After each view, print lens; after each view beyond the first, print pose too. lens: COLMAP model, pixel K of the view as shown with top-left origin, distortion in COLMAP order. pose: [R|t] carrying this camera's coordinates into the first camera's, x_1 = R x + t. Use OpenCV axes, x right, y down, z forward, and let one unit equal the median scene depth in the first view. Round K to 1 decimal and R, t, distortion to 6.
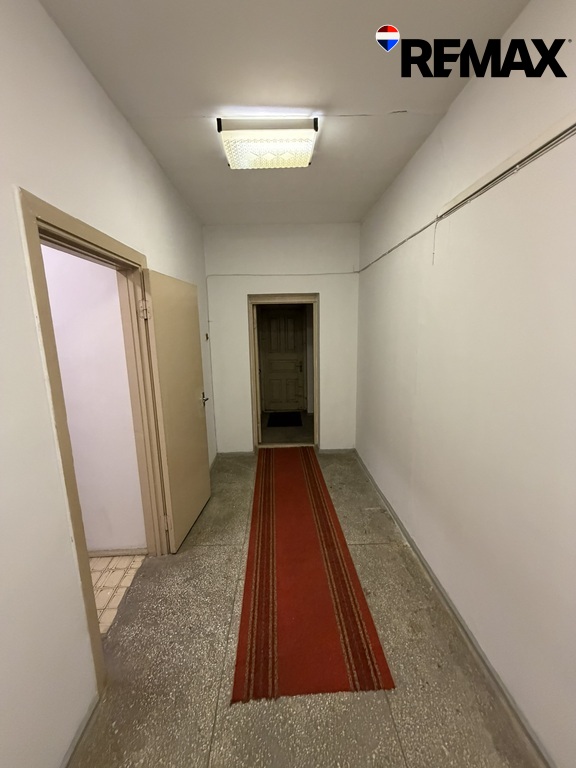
lens RADIAL K [[310.9, 0, 287.3], [0, 310.9, 384.3], [0, 0, 1]] dist [0.000384, 0.000563]
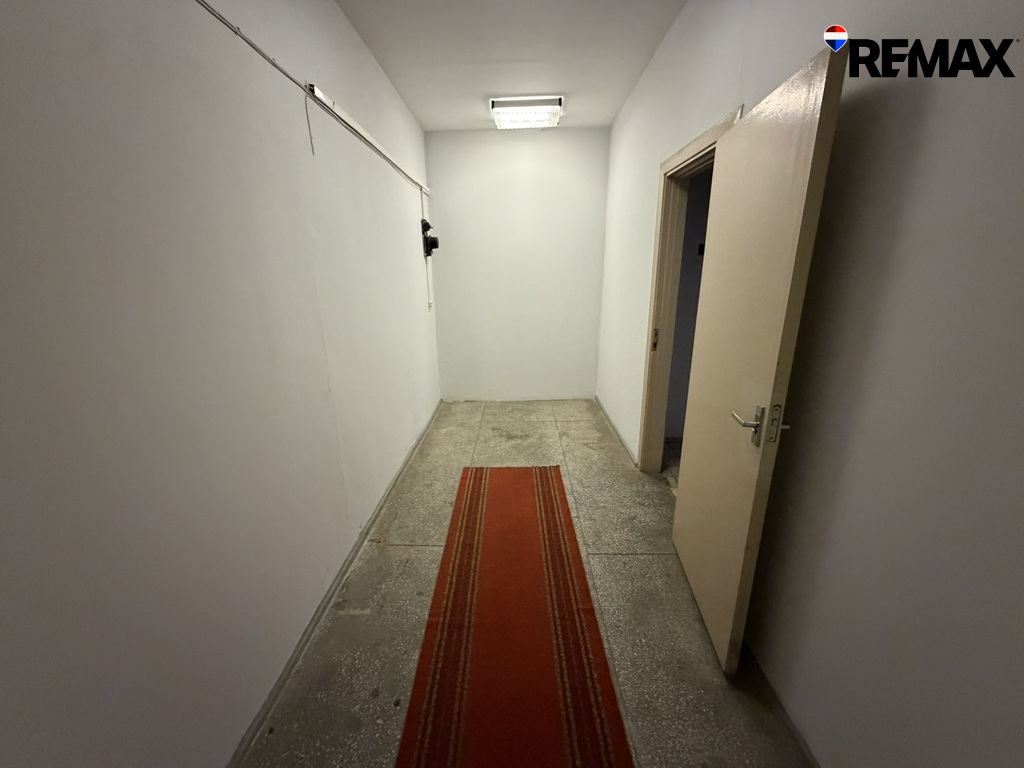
lens RADIAL K [[414.6, 0, 512.1], [0, 414.6, 383.1], [0, 0, 1]] dist [0.000384, 0.000563]
pose [[-0.998480, 0.021619, 0.050693, -0.028584], [0.041774, 0.896870, 0.440316, -0.287077], [-0.035946, 0.441765, -0.896410, 1.895210]]
